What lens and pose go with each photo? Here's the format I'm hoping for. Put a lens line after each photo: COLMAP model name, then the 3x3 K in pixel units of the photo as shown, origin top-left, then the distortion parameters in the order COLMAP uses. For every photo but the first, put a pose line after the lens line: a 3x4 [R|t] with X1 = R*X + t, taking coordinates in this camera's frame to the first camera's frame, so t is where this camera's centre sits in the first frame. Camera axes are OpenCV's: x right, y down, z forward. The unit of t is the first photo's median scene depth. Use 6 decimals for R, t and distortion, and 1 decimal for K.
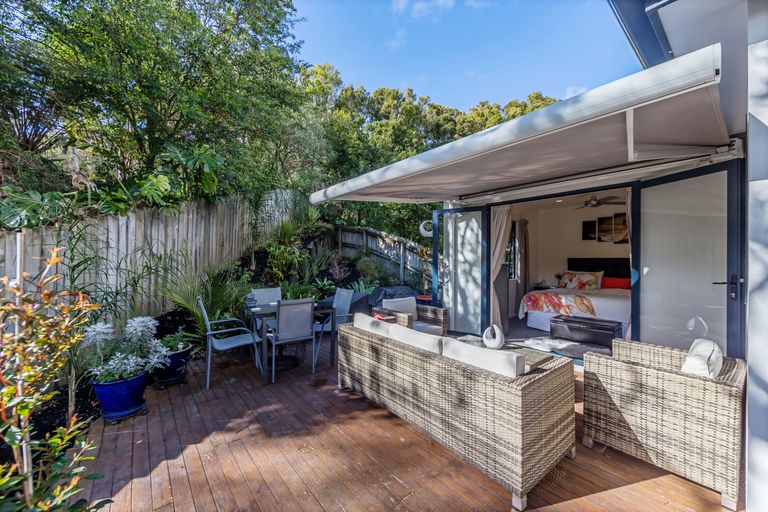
lens RADIAL K [[303.5, 0, 390.3], [0, 303.5, 256.5], [0, 0, 1]] dist [-0.002572, -0.000522]
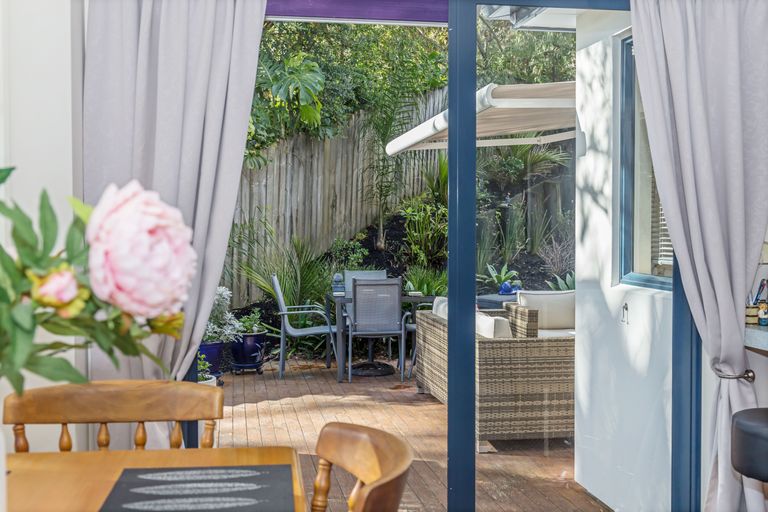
lens RADIAL K [[892.5, 0, 383.4], [0, 892.5, 254.7], [0, 0, 1]] dist [-0.014663, 0.000000]
pose [[0.860397, 0.013080, -0.509456, 0.609815], [0.002008, 0.999576, 0.029055, 0.011632], [0.509620, -0.026022, 0.860006, -0.661990]]
